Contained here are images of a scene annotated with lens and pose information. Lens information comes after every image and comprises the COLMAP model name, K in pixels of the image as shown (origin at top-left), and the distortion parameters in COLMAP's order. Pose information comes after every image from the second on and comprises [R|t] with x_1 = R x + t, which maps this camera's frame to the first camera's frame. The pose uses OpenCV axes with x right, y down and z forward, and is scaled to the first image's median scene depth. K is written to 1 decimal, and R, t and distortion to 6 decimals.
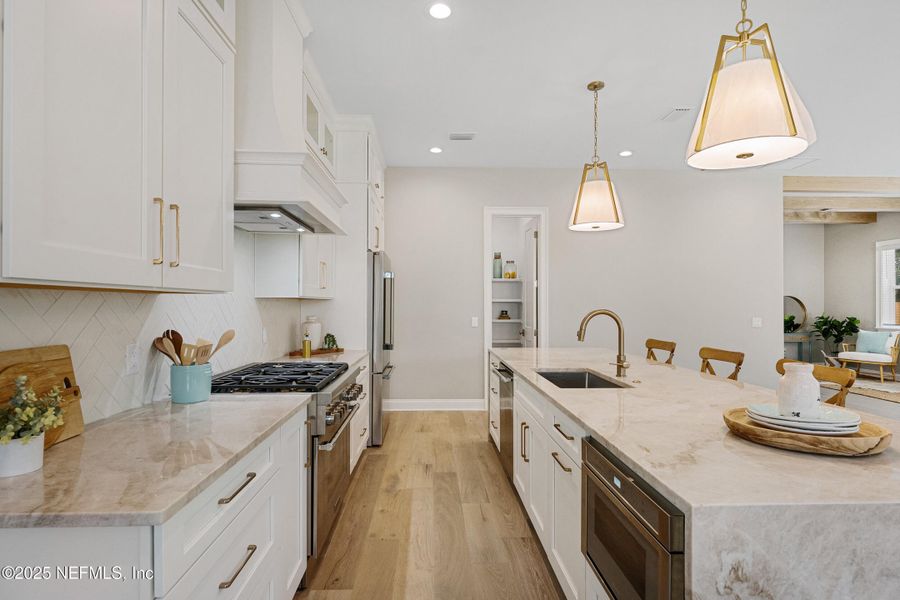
lens RADIAL K [[453.2, 0, 449.5], [0, 453.2, 299.7], [0, 0, 1]] dist [0.001597, 0.001273]
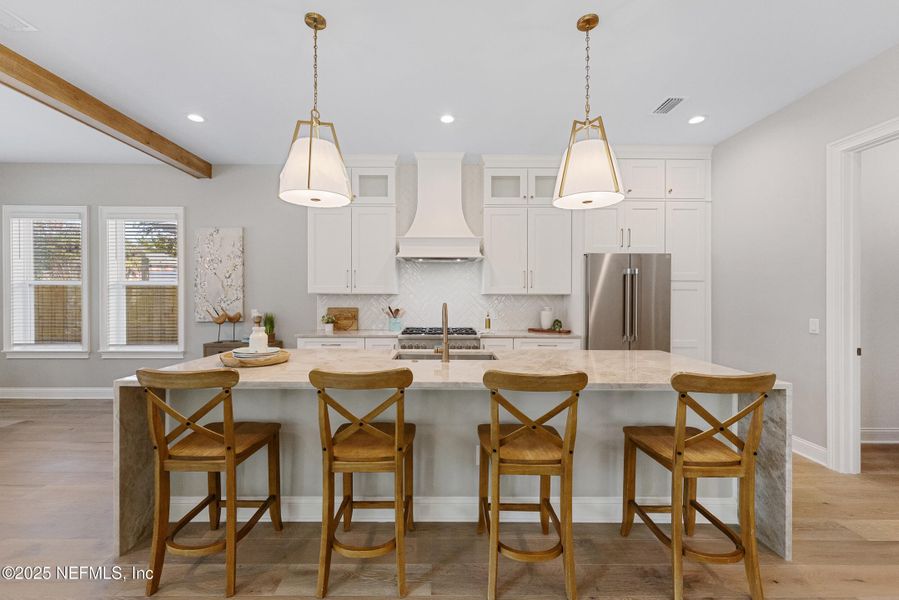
lens RADIAL K [[364.6, 0, 447.9], [0, 364.6, 299.7], [0, 0, 1]] dist [0.007110, -0.000486]
pose [[-0.038310, 0.007151, -0.999240, 1.290401], [0.007749, 0.999946, 0.006859, 0.006309], [0.999236, -0.007480, -0.038364, 1.039288]]
